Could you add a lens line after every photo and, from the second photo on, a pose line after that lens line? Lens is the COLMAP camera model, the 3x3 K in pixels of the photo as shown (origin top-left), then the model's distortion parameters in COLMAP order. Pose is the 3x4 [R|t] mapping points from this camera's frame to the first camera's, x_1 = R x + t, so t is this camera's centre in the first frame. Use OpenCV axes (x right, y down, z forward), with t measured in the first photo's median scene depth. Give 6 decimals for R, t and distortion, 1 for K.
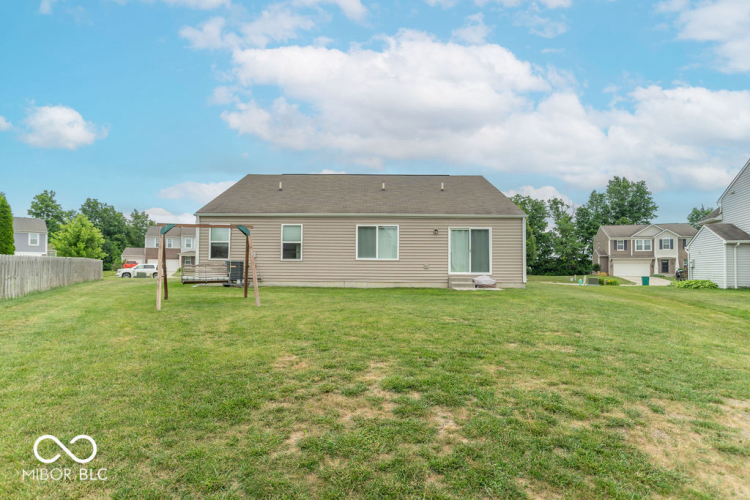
lens RADIAL K [[390.1, 0, 367.2], [0, 390.1, 249.1], [0, 0, 1]] dist [-0.004048, 0.000233]
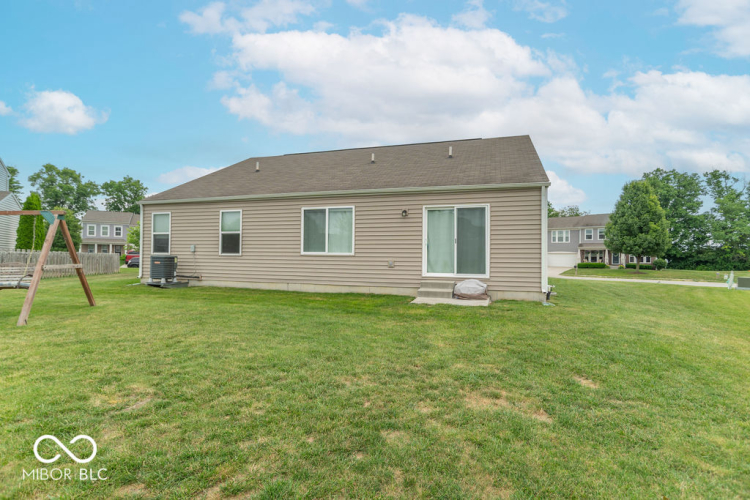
lens RADIAL K [[390.1, 0, 367.2], [0, 390.1, 249.1], [0, 0, 1]] dist [-0.004048, 0.000233]
pose [[0.954810, -0.003823, -0.297192, 0.311853], [0.011535, 0.999641, 0.024199, 0.000358], [0.296992, -0.026533, 0.954511, 0.317455]]
